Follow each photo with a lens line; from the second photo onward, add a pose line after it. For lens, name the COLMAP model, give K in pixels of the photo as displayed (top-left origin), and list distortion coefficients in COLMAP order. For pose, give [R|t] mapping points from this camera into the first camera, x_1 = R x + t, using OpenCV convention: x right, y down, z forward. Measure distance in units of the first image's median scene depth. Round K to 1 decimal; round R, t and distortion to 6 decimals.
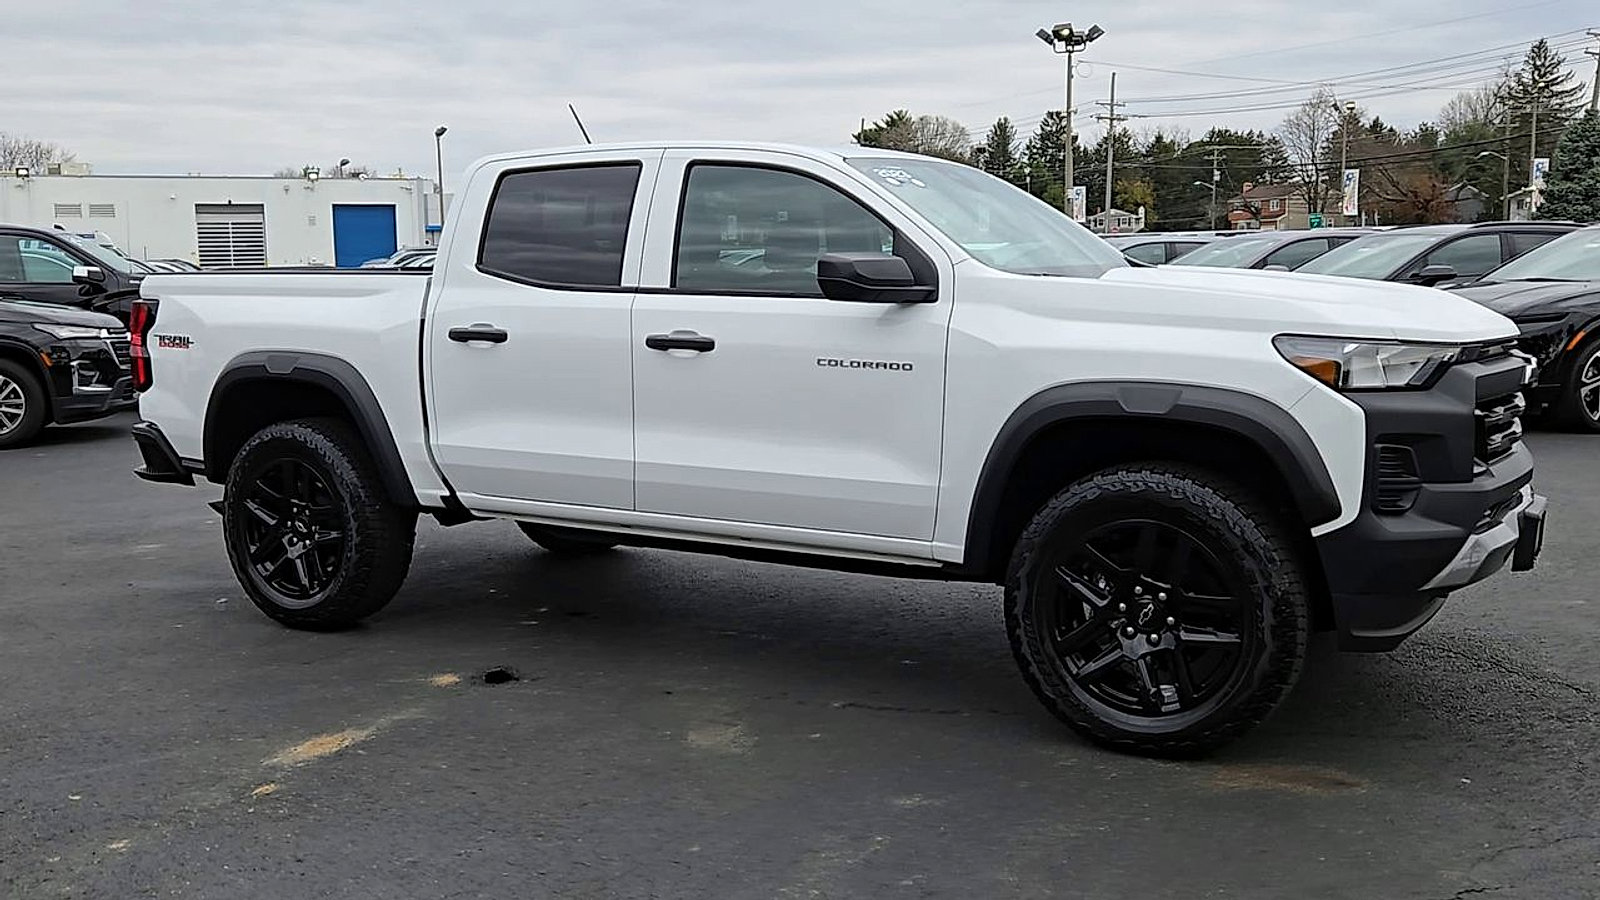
lens RADIAL K [[1502.0, 0, 800.0], [0, 1502.0, 450.0], [0, 0, 1]] dist [0.017549, 0.010631]
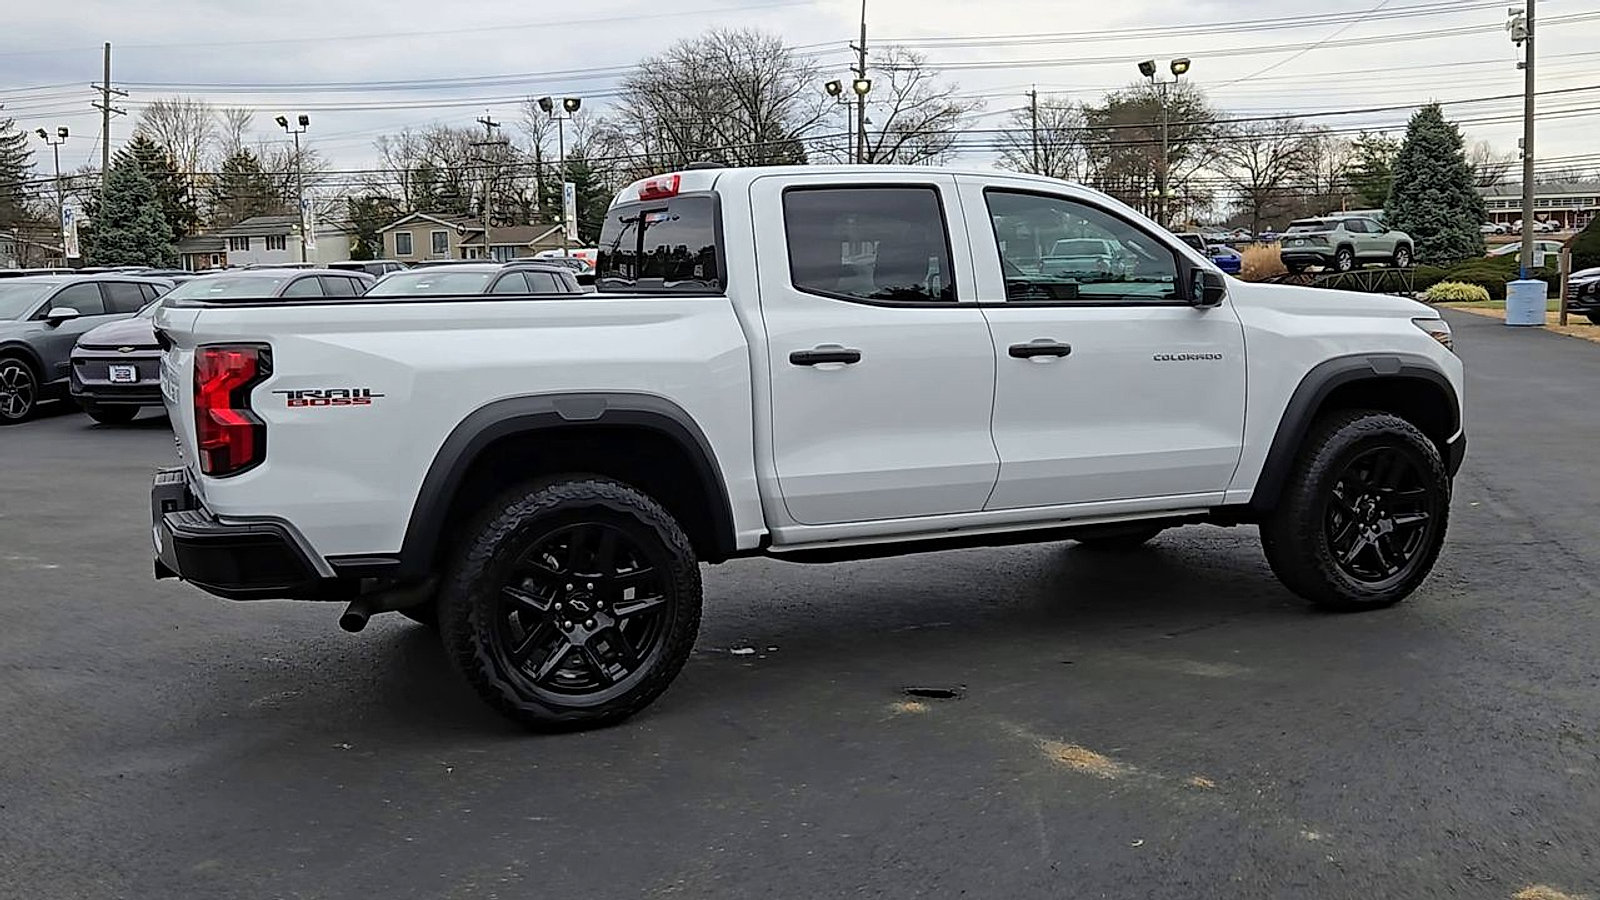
lens RADIAL K [[1502.0, 0, 800.0], [0, 1502.0, 450.0], [0, 0, 1]] dist [0.017549, 0.010631]
pose [[0.587011, -0.093547, 0.804156, -1.032688], [0.118074, 0.992573, 0.029275, -0.048886], [-0.800922, 0.077765, 0.593697, 0.462004]]
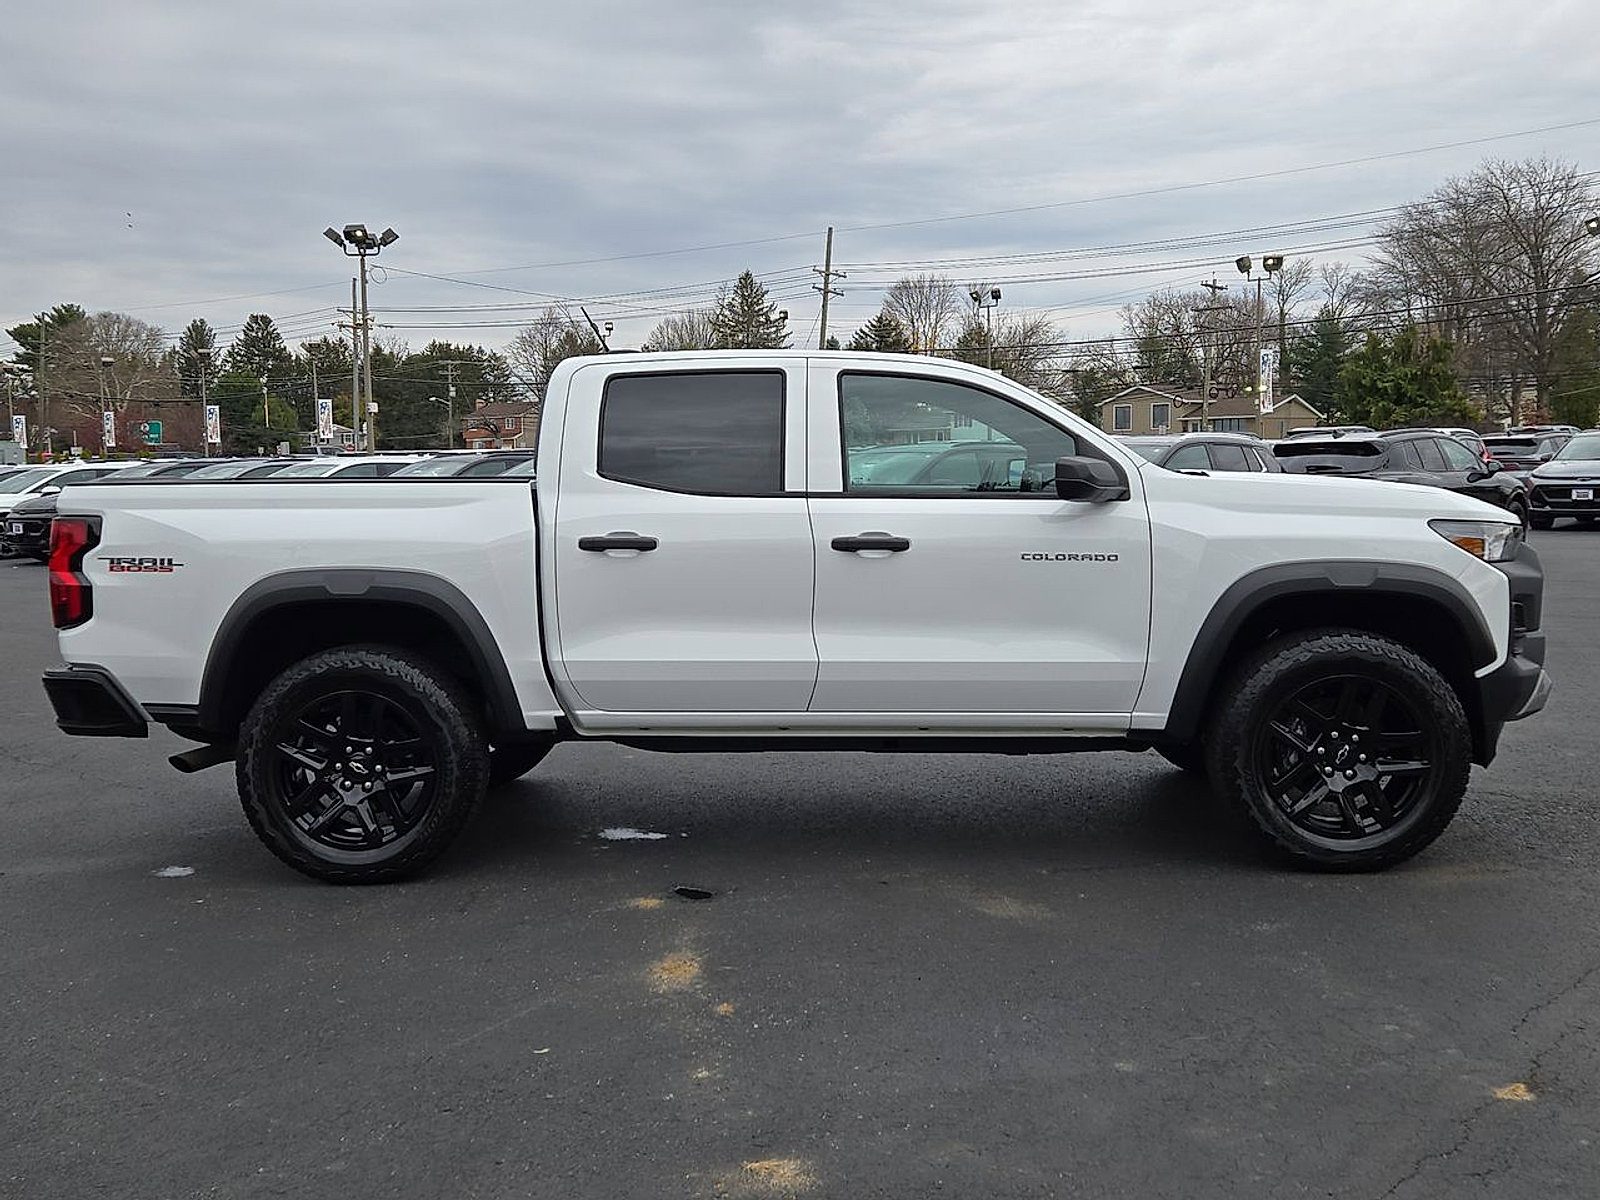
lens RADIAL K [[1602.1, 0, 811.6], [0, 1602.1, 600.3], [0, 0, 1]] dist [0.087934, -0.037946]
pose [[0.882838, -0.040039, 0.467968, -0.605875], [0.063856, 0.997340, -0.035135, 0.003767], [-0.465317, 0.060901, 0.883047, 0.037701]]
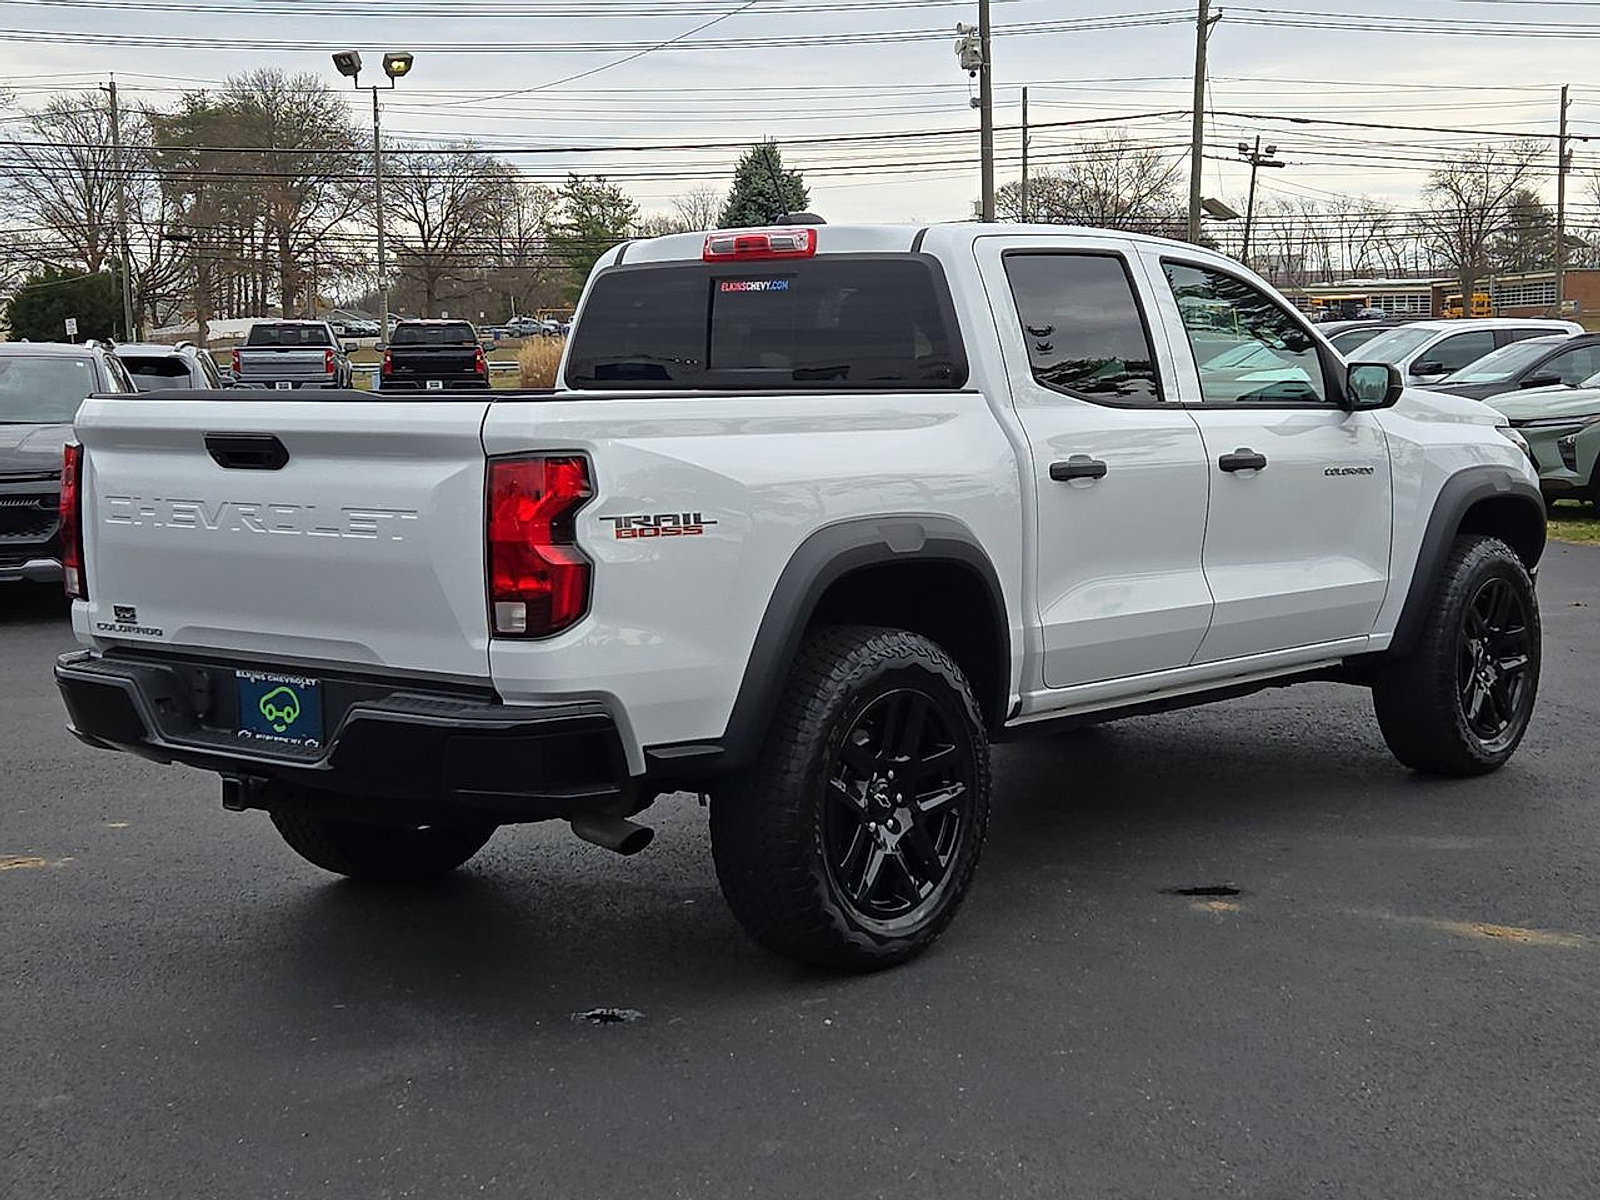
lens RADIAL K [[2385.8, 0, 750.5], [0, 2385.8, 598.1], [0, 0, 1]] dist [0.113425, -0.006992]
pose [[0.194712, -0.084066, 0.977251, -1.462824], [0.135149, 0.989117, 0.058159, -0.108283], [-0.971505, 0.120750, 0.203954, 0.952276]]
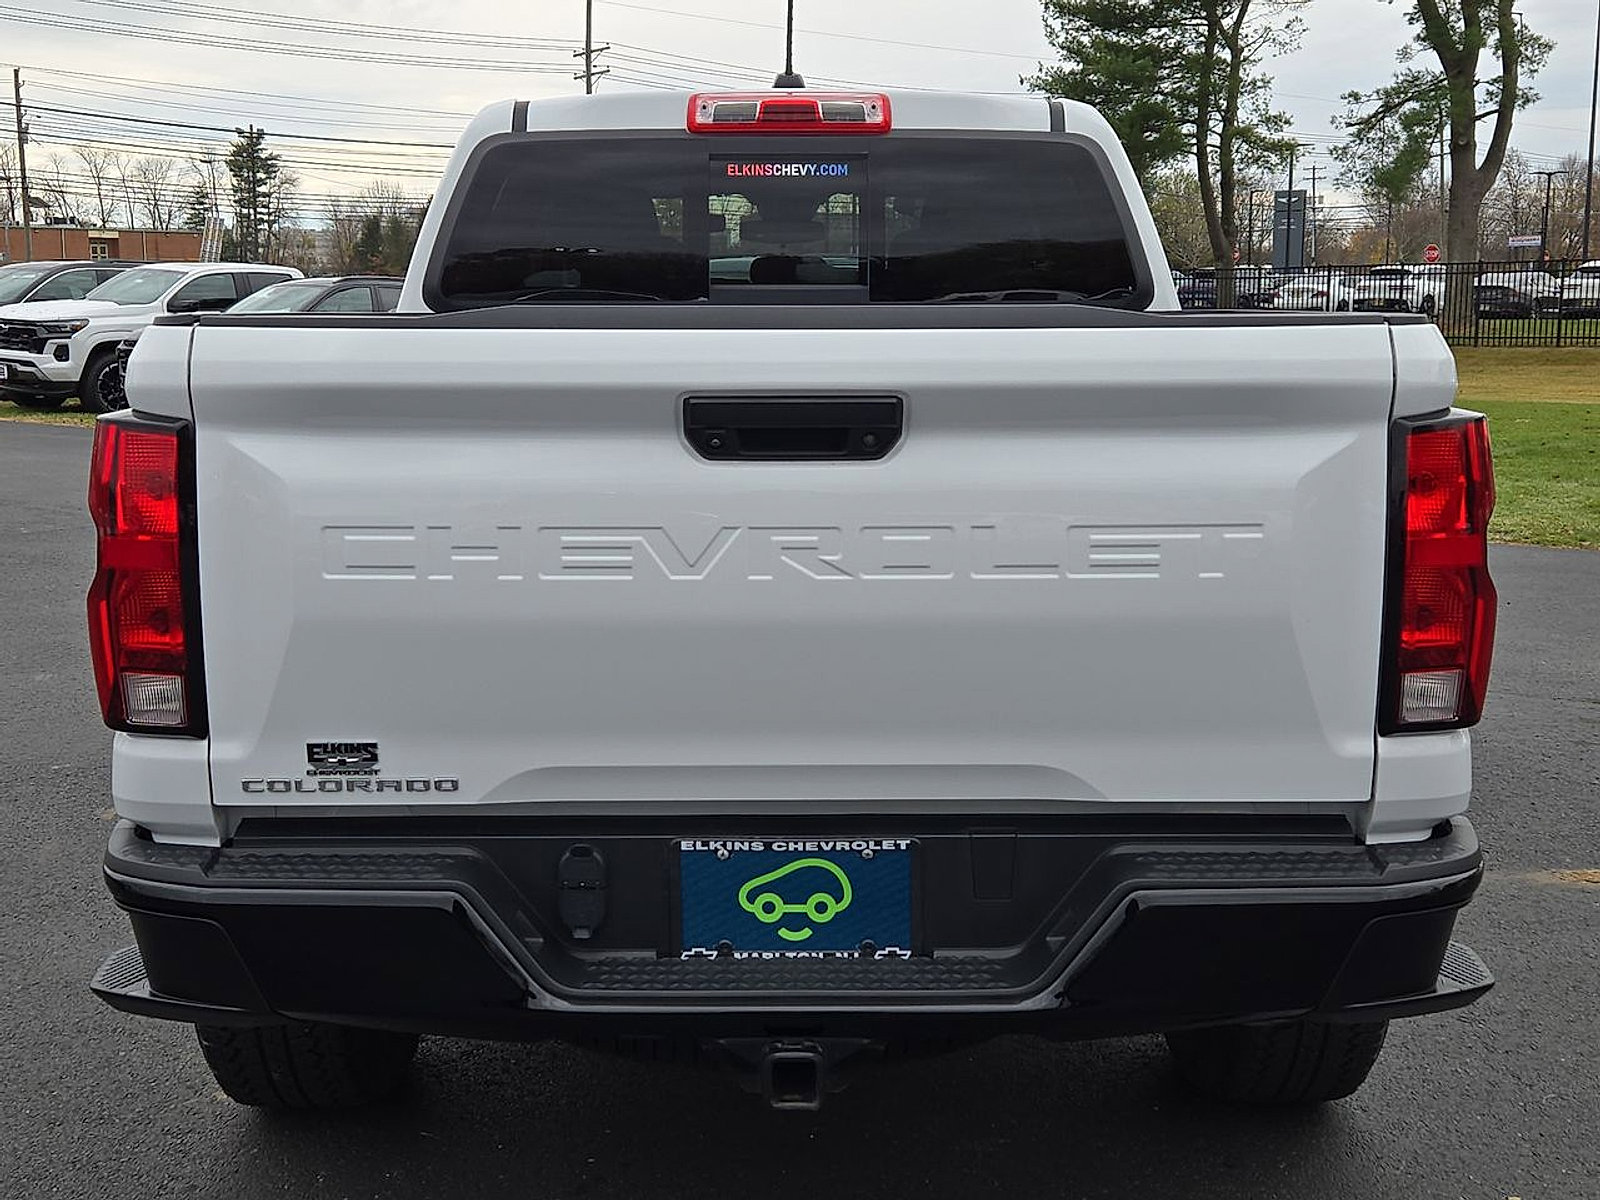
lens RADIAL K [[1938.1, 0, 764.3], [0, 1938.1, 589.8], [0, 0, 1]] dist [0.071319, -0.001219]
pose [[-0.487656, -0.114972, 0.865432, -0.856689], [0.122206, 0.972542, 0.198062, -0.192528], [-0.864440, 0.202347, -0.460216, 1.588597]]
